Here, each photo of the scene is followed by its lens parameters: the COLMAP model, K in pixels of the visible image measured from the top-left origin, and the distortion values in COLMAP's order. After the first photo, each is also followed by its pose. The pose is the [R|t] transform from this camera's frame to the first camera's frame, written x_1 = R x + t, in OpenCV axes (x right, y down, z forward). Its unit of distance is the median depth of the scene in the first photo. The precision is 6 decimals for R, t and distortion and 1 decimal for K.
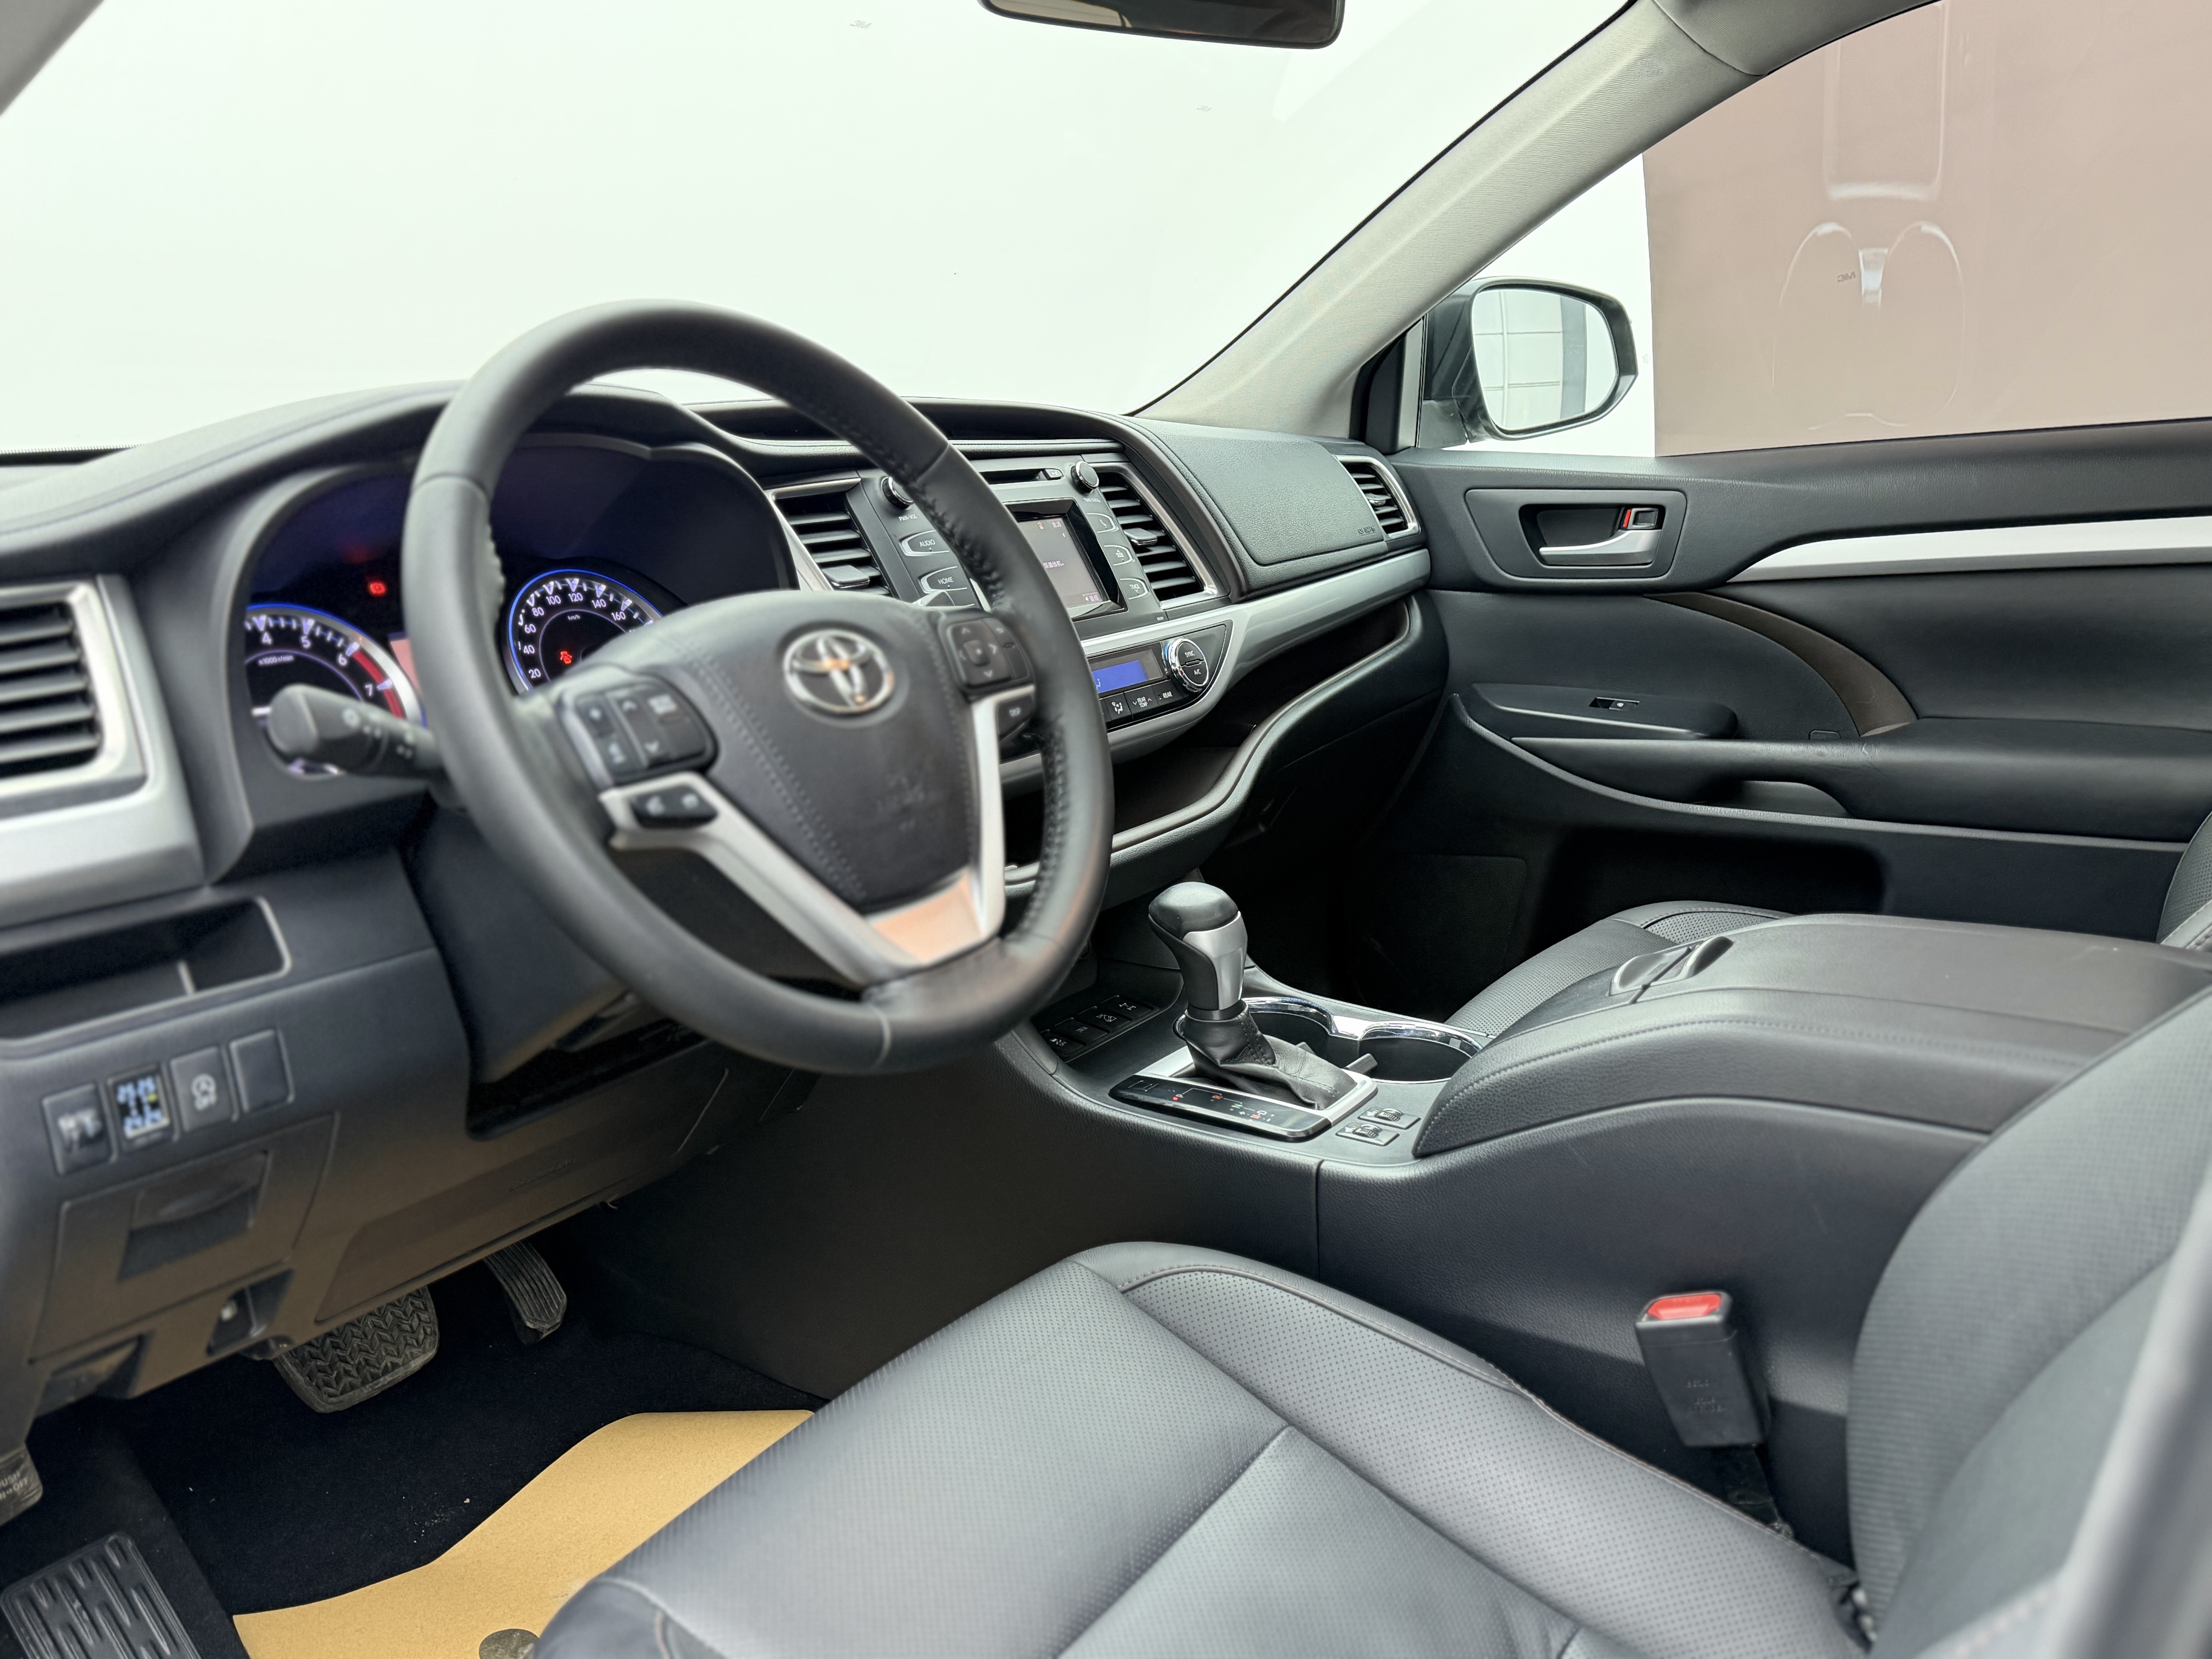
lens RADIAL K [[1814.7, 0, 1105.8], [0, 1814.7, 861.0], [0, 0, 1]] dist [0.145131, -0.269274]
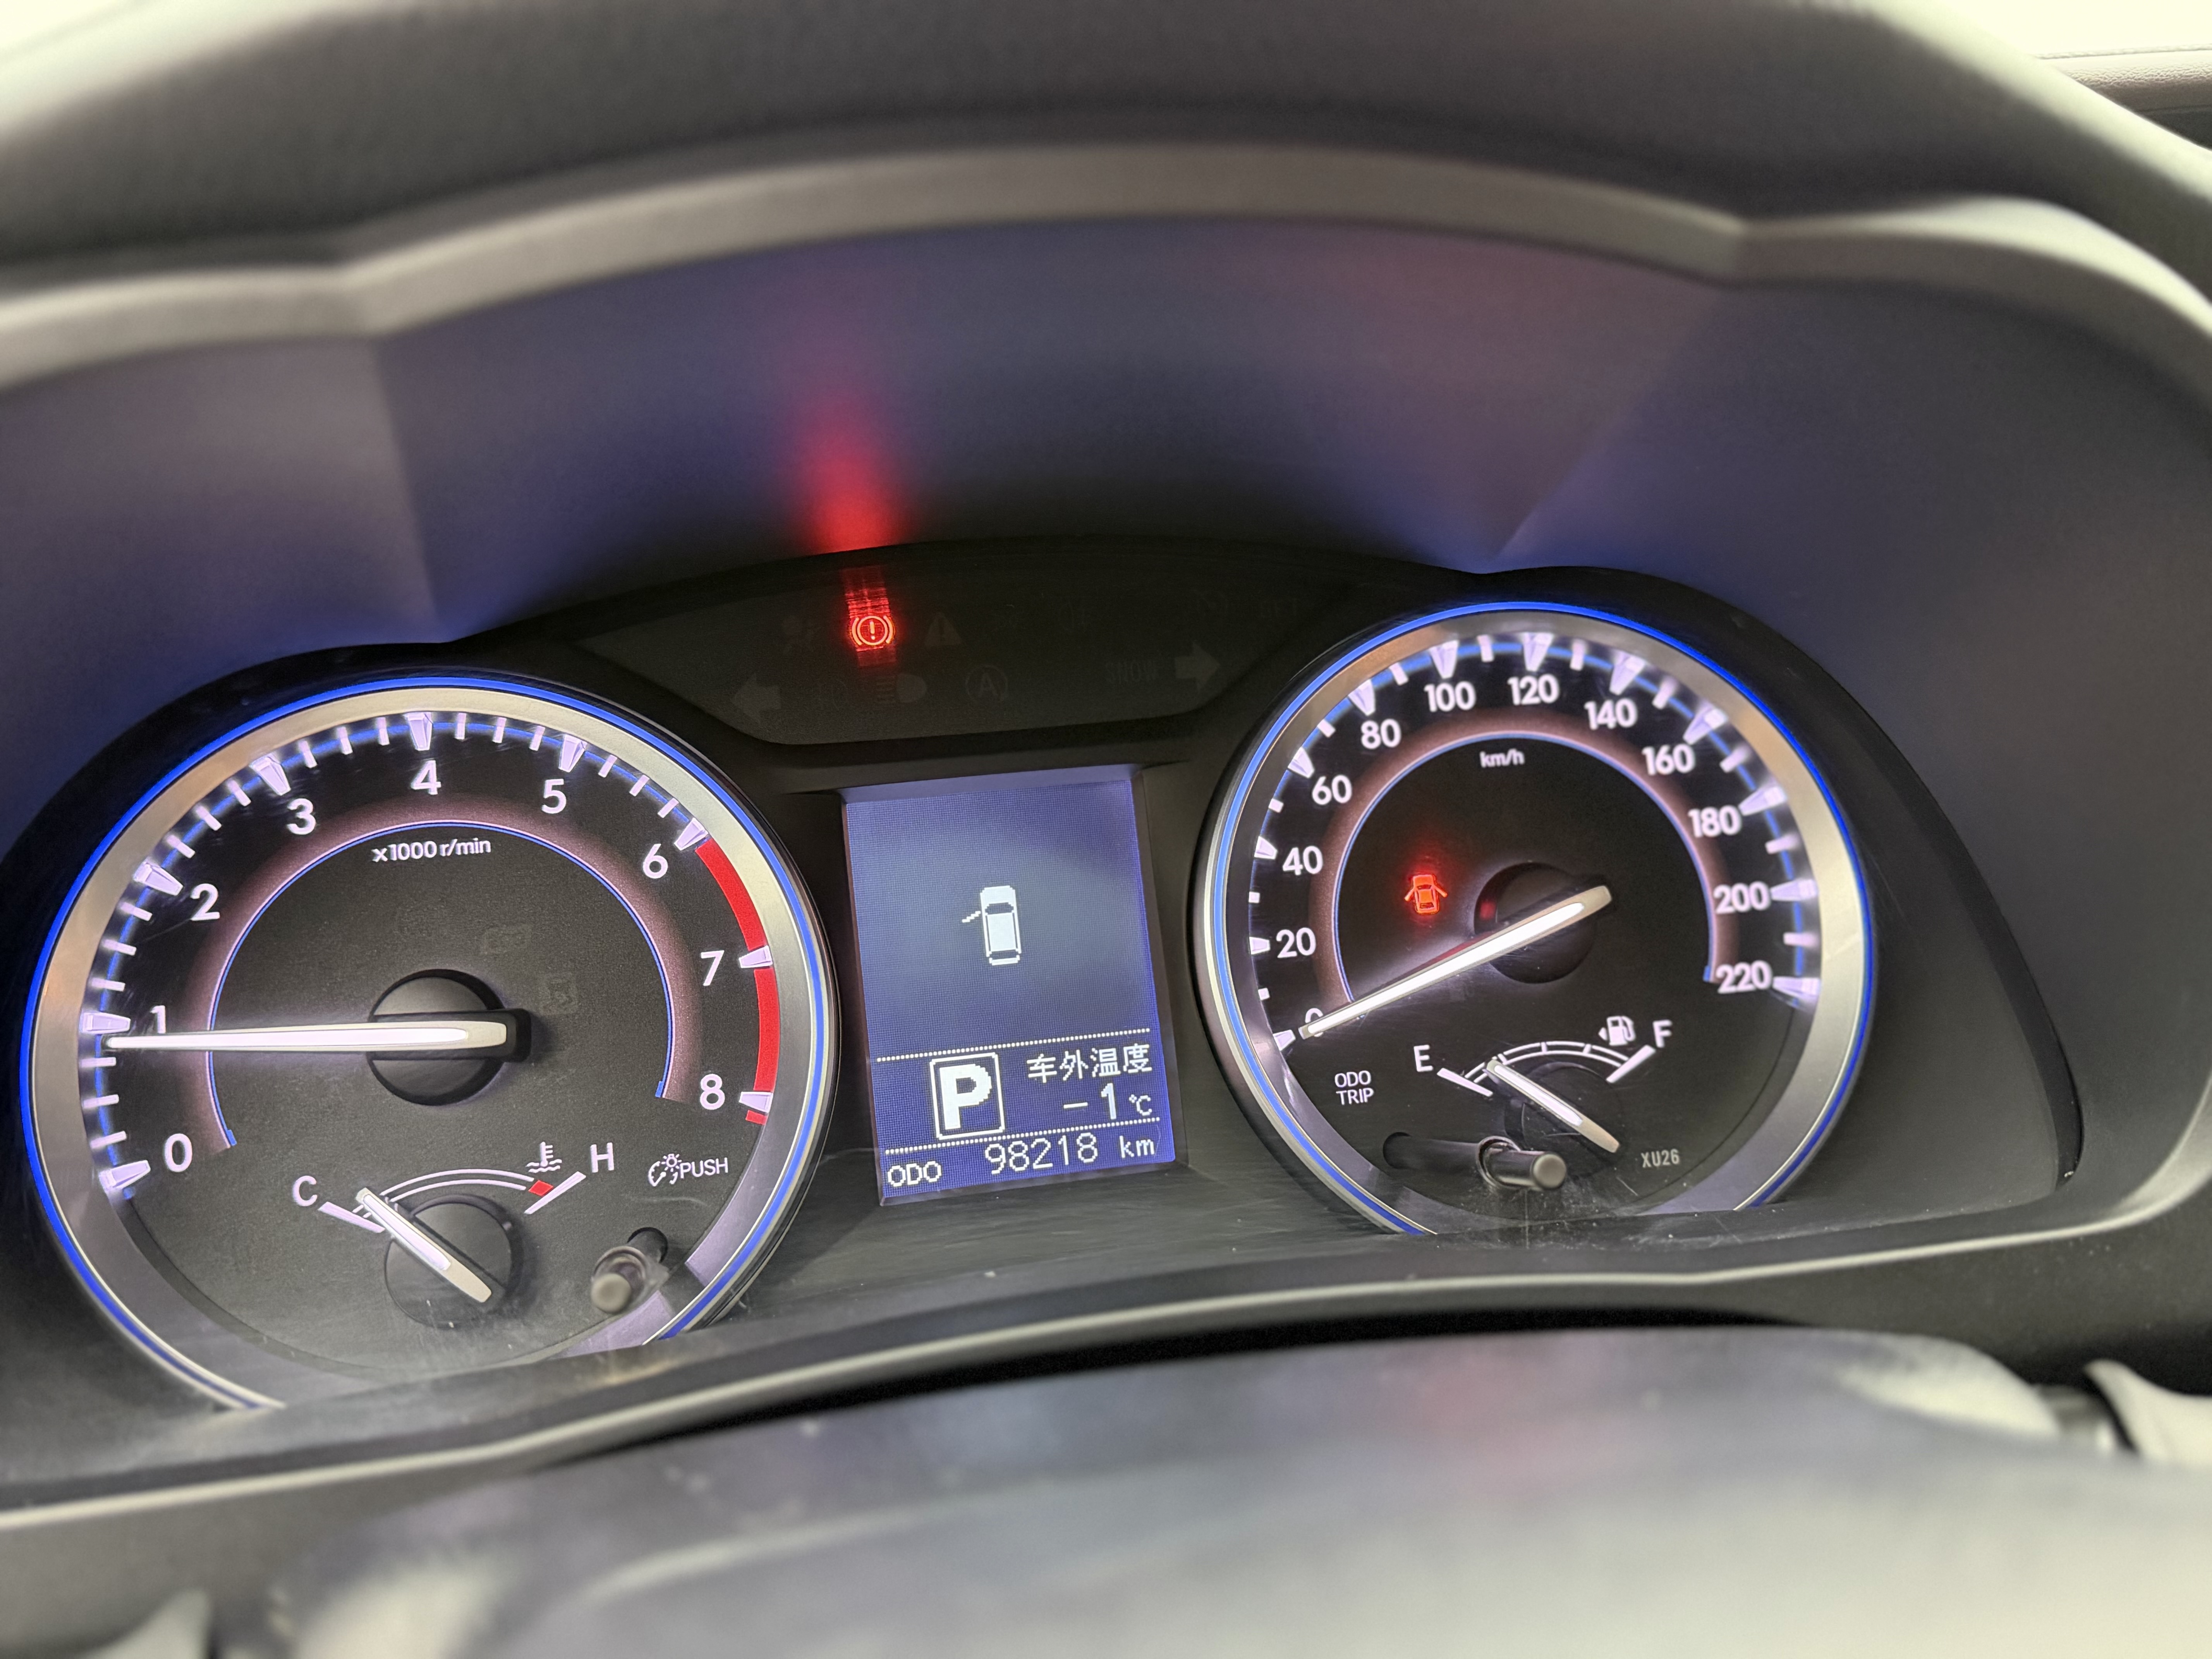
lens RADIAL K [[1814.7, 0, 1105.8], [0, 1814.7, 861.0], [0, 0, 1]] dist [0.145131, -0.269274]
pose [[0.724266, 0.276248, -0.631763, -0.124350], [-0.178837, 0.960142, 0.214814, -0.153041], [0.665924, -0.042600, 0.744802, 0.651519]]
